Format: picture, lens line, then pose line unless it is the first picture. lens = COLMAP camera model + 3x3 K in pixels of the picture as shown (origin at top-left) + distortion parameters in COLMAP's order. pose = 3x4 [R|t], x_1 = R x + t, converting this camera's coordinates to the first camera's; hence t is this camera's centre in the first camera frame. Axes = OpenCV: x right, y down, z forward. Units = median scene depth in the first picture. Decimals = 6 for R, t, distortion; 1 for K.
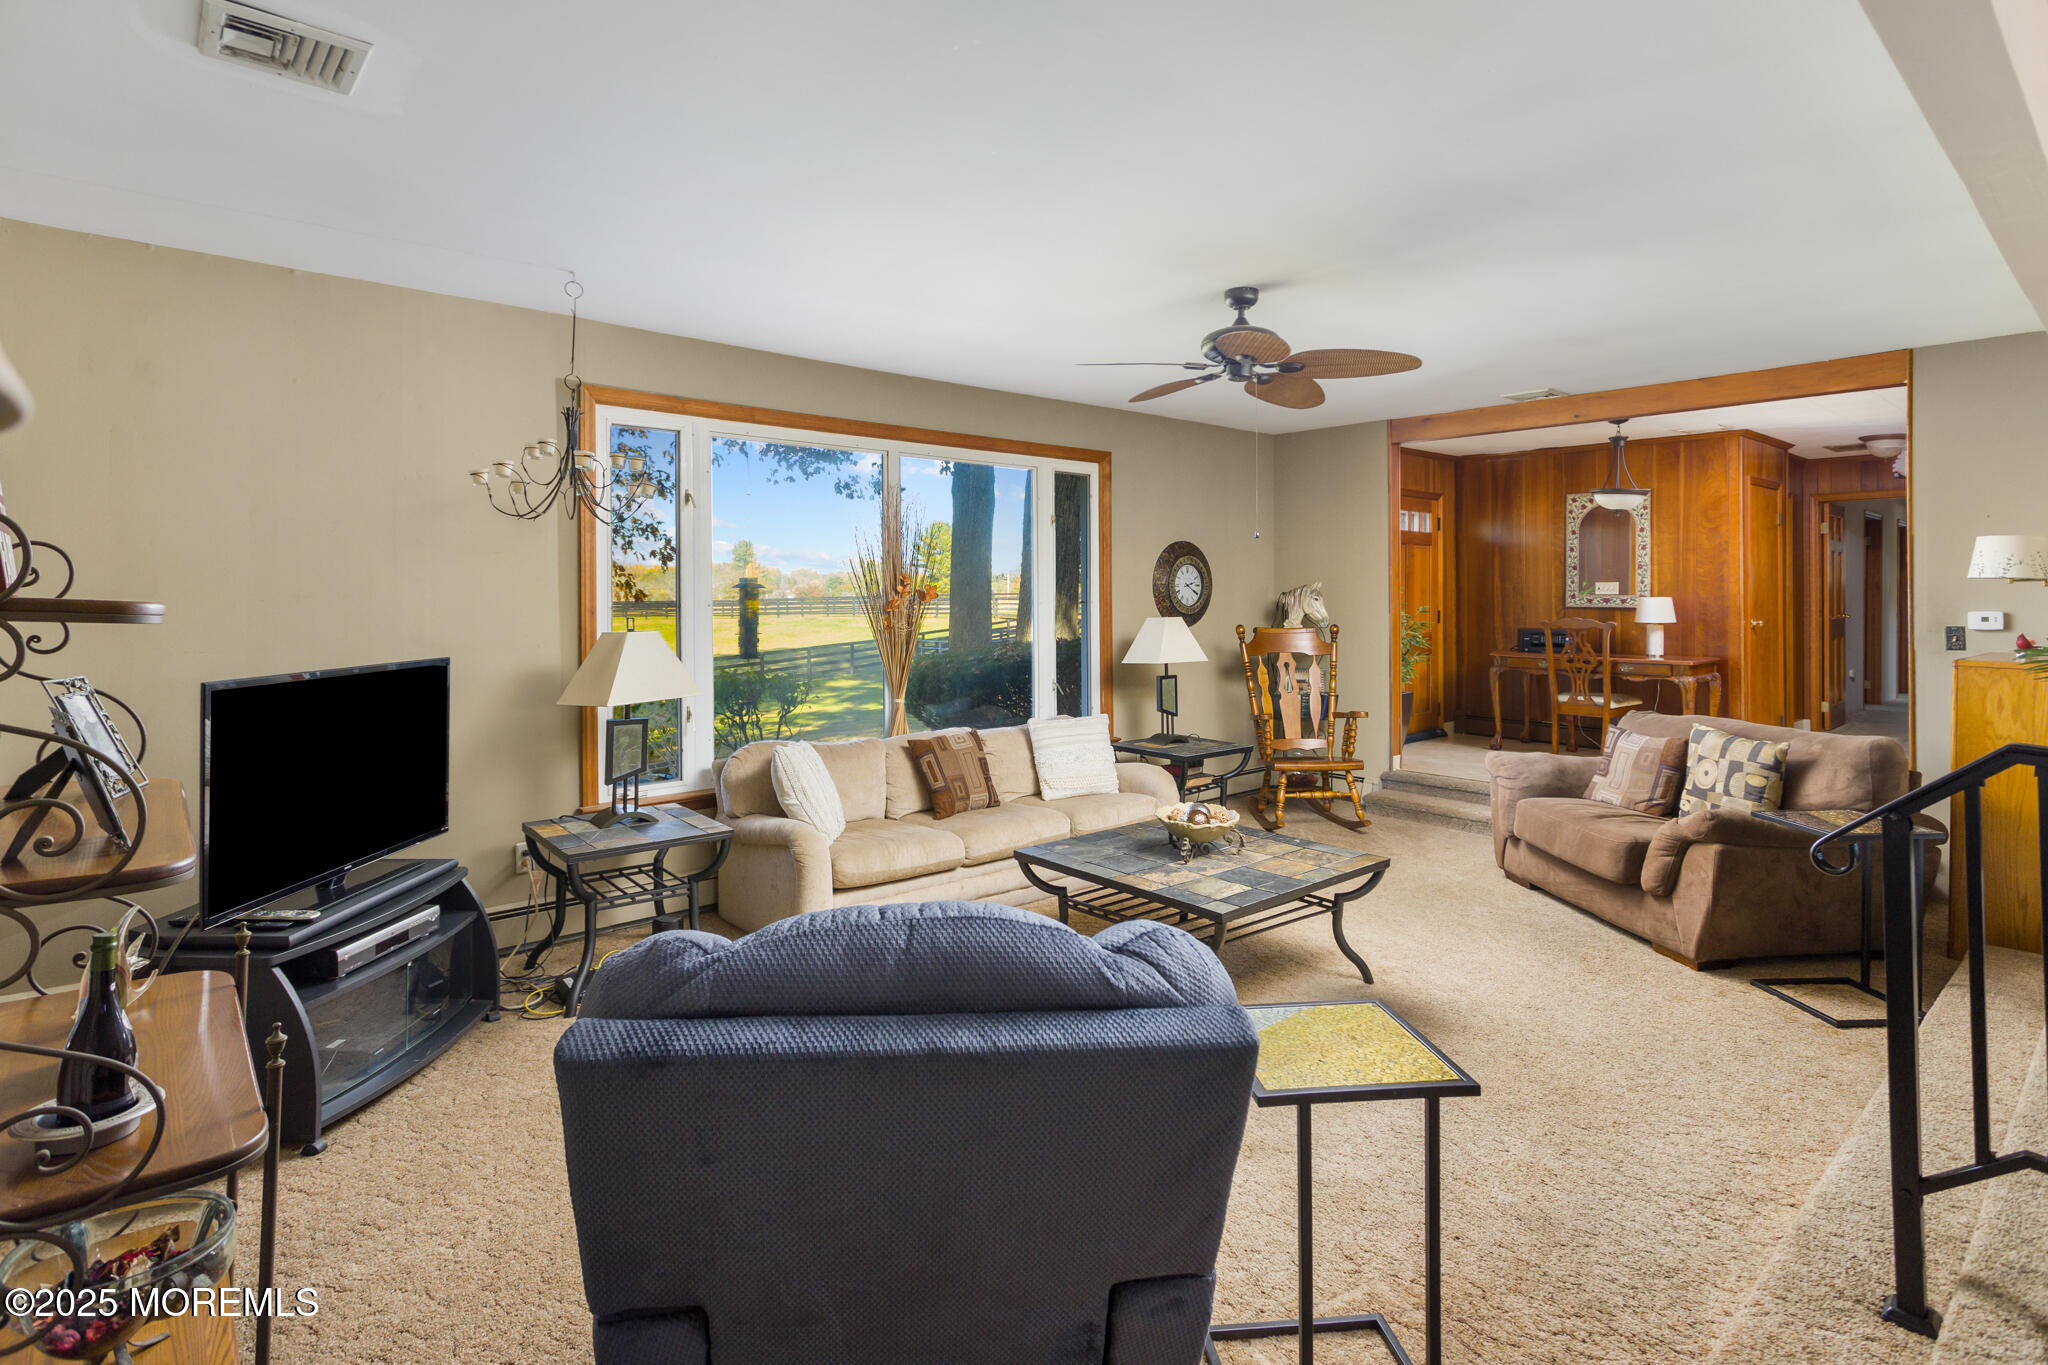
lens RADIAL K [[992.7, 0, 1006.5], [0, 992.7, 587.1], [0, 0, 1]] dist [0.004993, 0.001036]
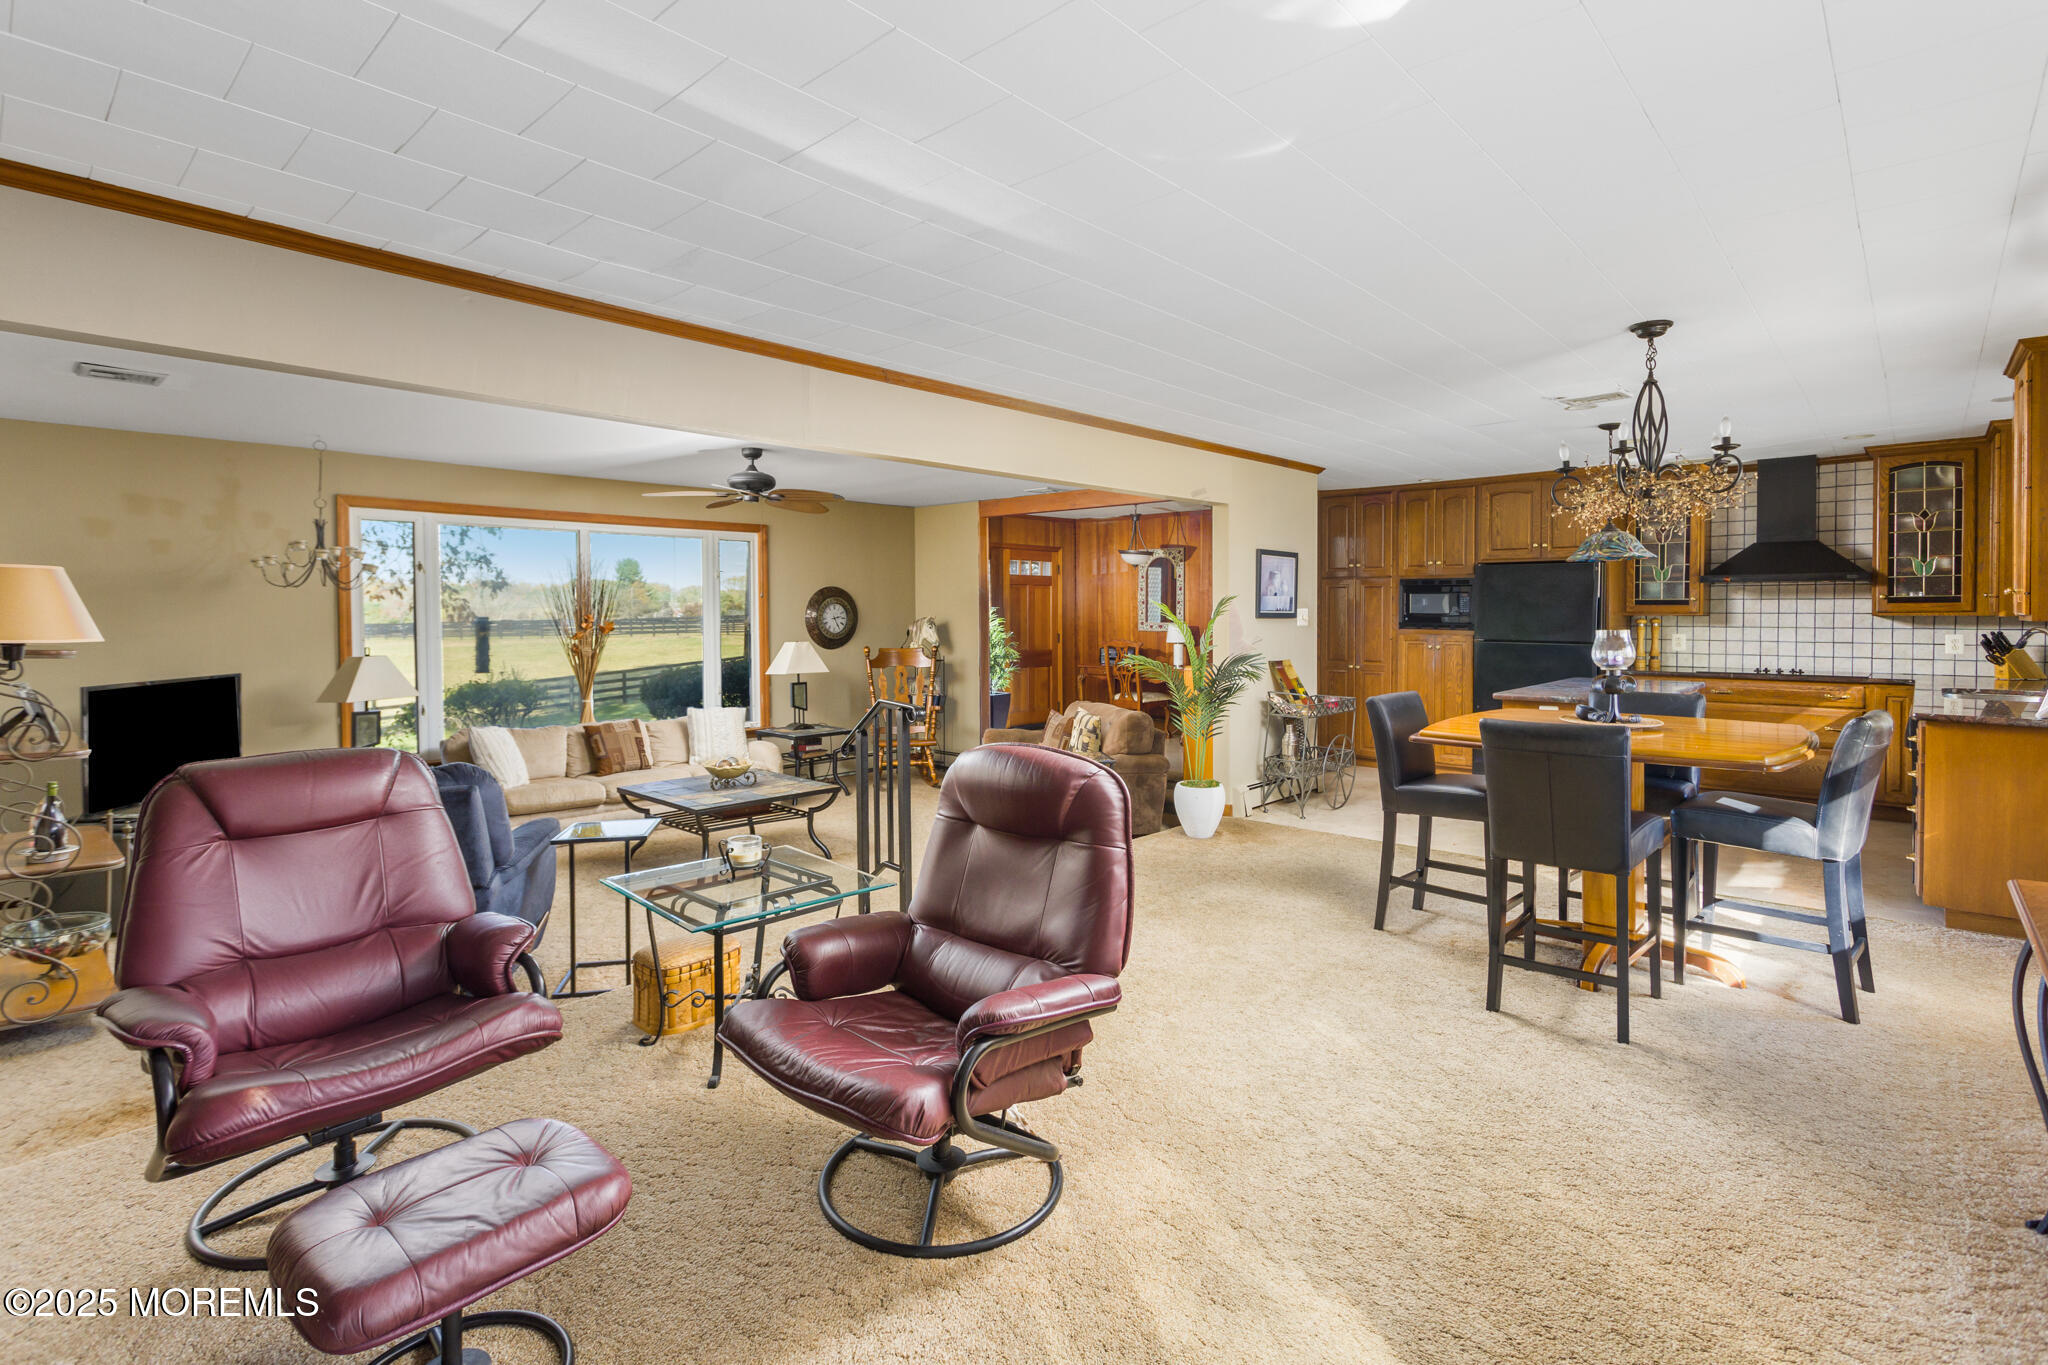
lens RADIAL K [[992.7, 0, 1026.5], [0, 992.7, 628.5], [0, 0, 1]] dist [0.004993, 0.001036]
pose [[0.994731, -0.004633, 0.102414, 0.291337], [0.001799, 0.999613, 0.027754, -0.024164], [-0.102503, -0.027424, 0.994355, -0.396117]]
